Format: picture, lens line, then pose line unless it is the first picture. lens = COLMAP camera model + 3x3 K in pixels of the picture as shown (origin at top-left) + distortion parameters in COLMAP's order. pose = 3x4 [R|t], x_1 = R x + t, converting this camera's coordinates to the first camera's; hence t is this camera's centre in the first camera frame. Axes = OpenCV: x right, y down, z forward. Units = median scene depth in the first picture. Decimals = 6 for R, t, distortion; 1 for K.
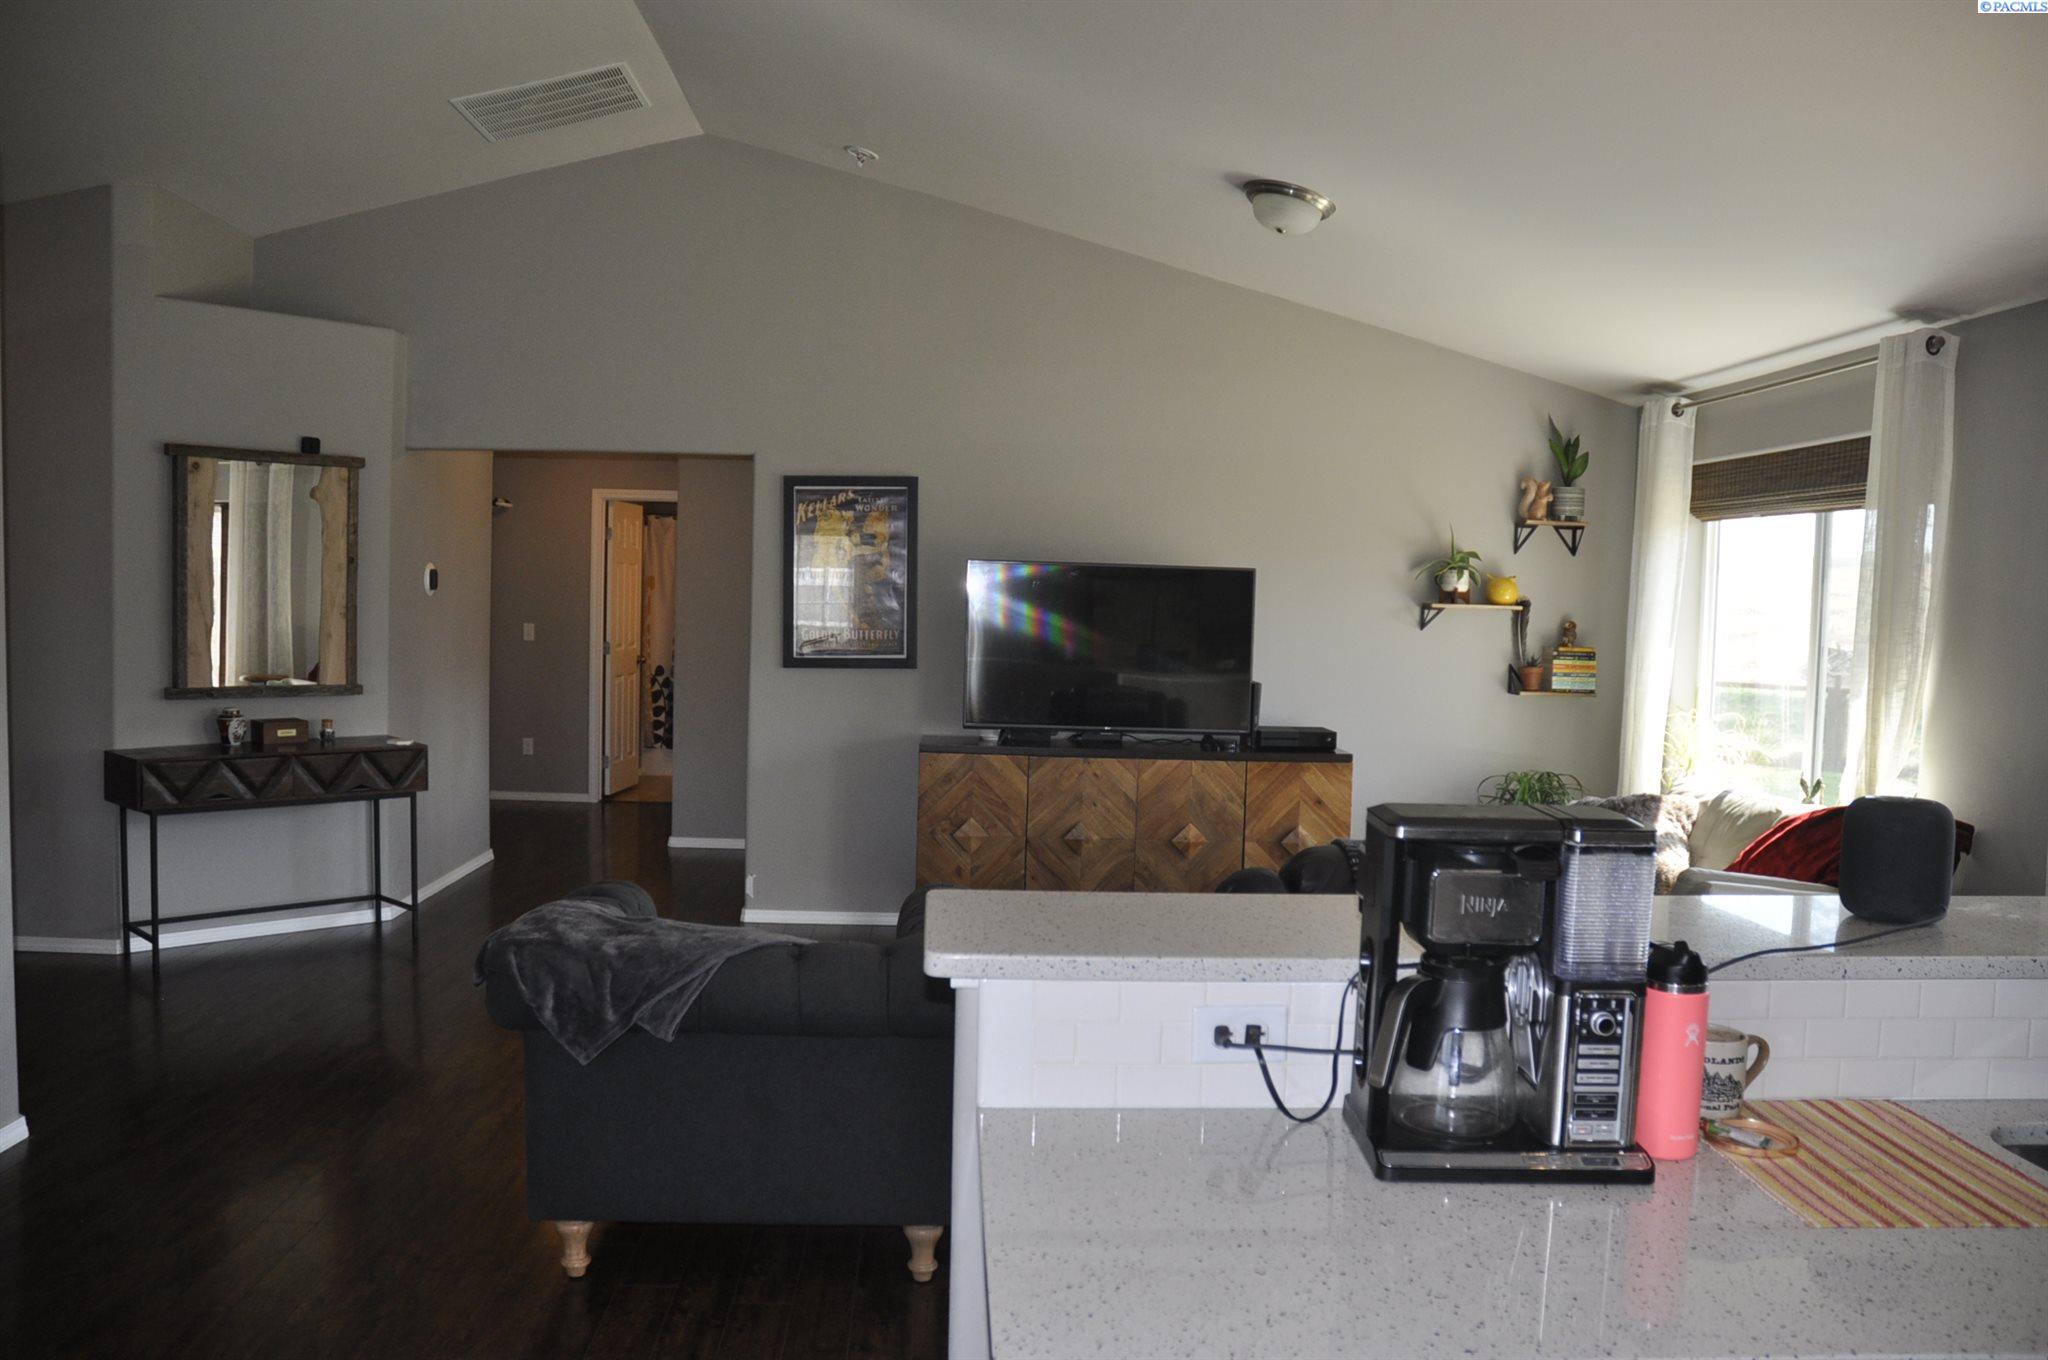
lens RADIAL K [[1605.0, 0, 1028.7], [0, 1605.0, 682.0], [0, 0, 1]] dist [-0.168994, 0.155396]
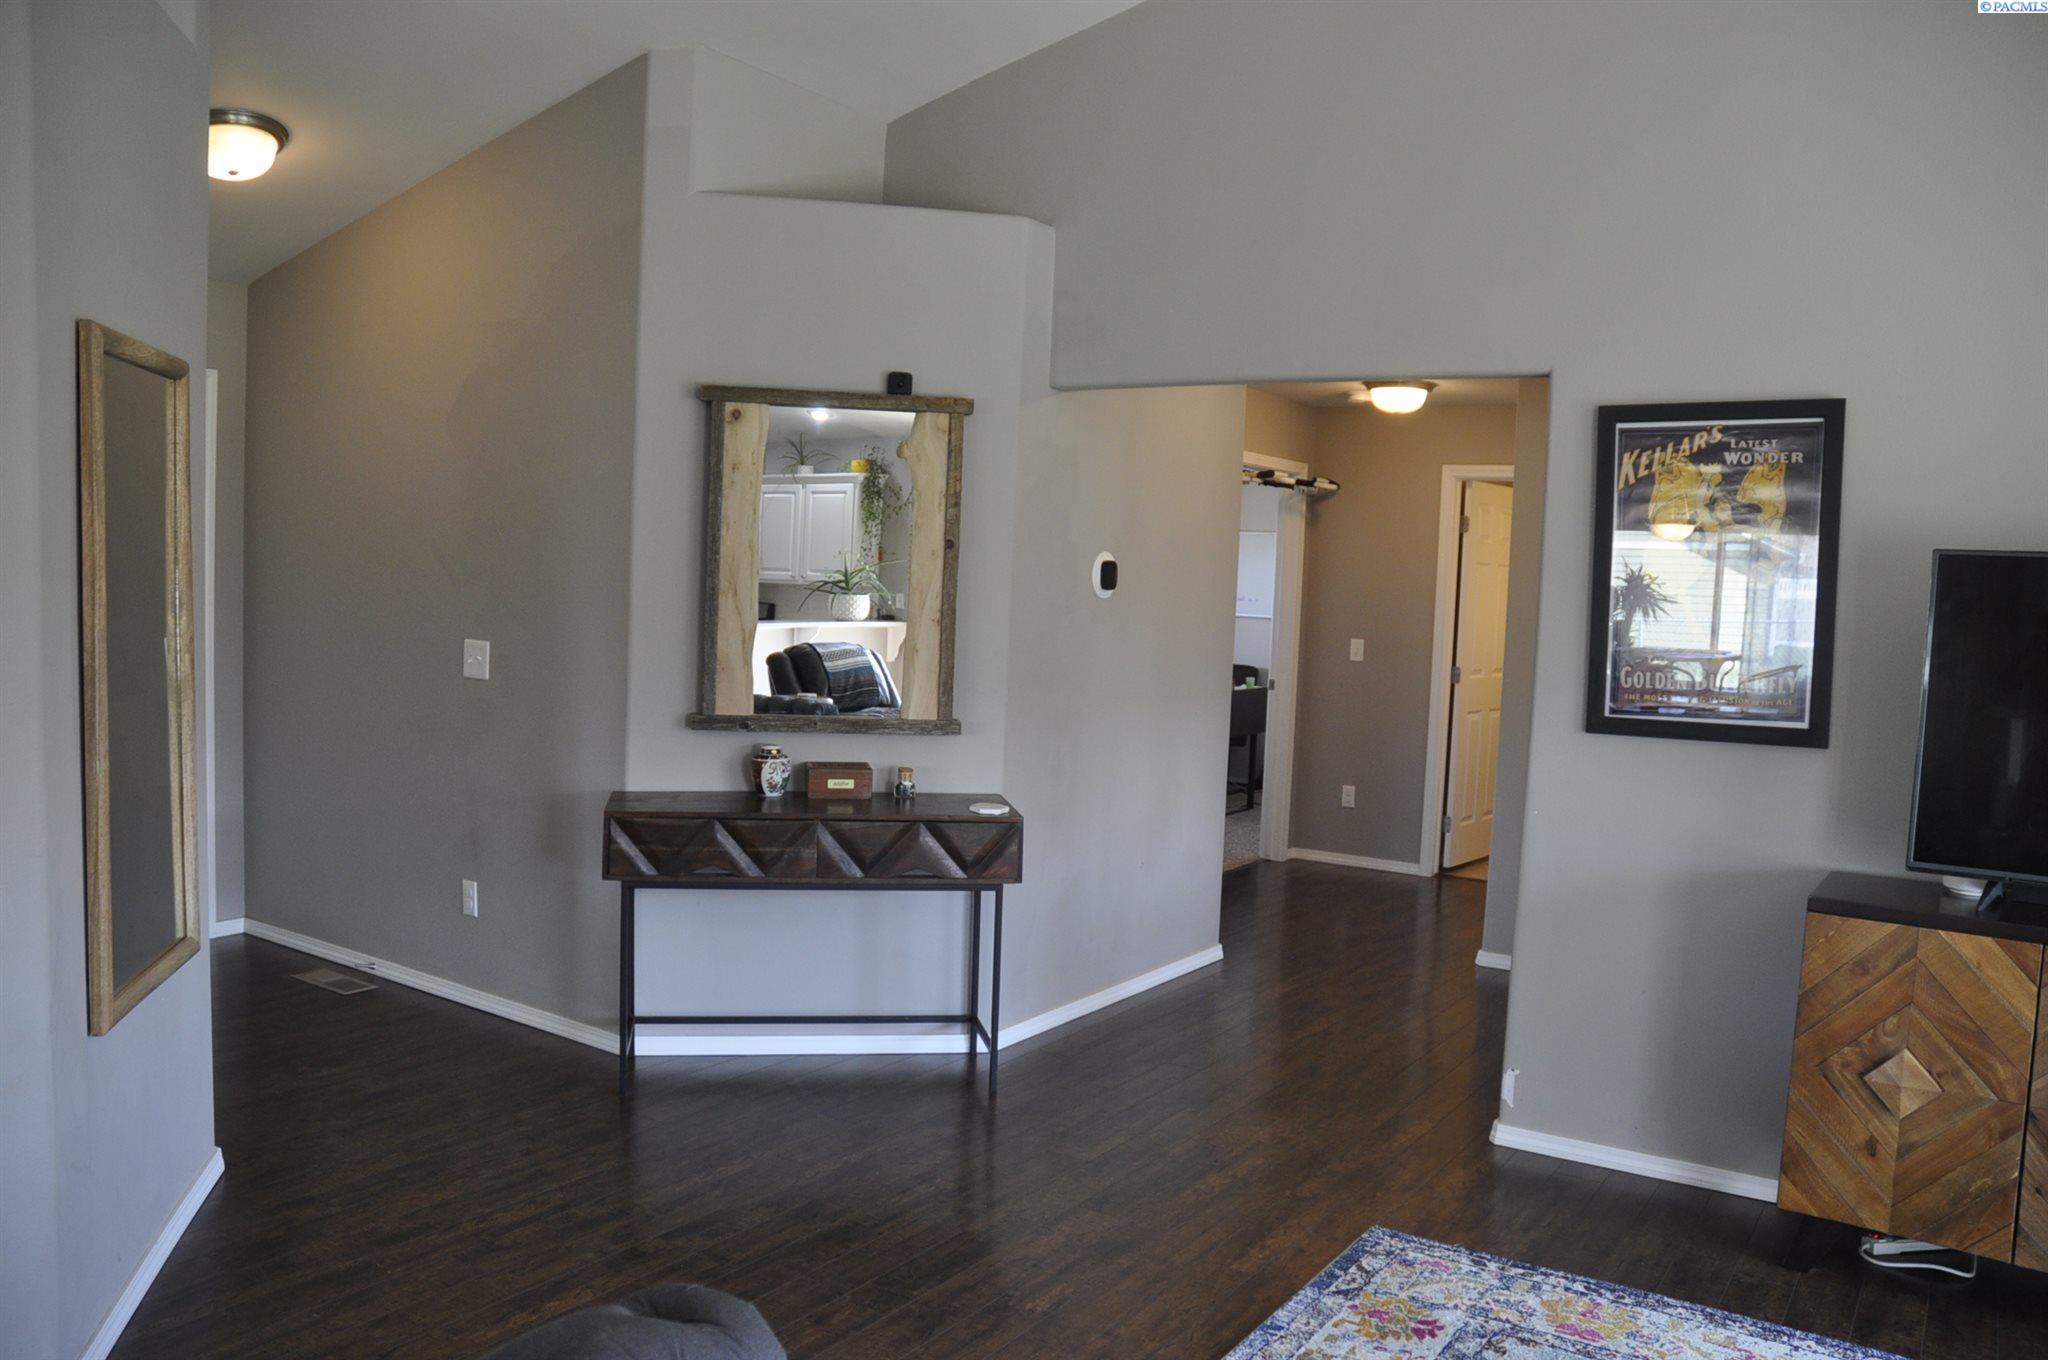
lens RADIAL K [[1605.0, 0, 1010.7], [0, 1605.0, 695.9], [0, 0, 1]] dist [-0.168994, 0.155396]
pose [[0.805227, 0.049710, -0.590879, 0.018781], [-0.048715, 0.998657, 0.017630, -0.023506], [0.590962, 0.014589, 0.806567, 0.429436]]
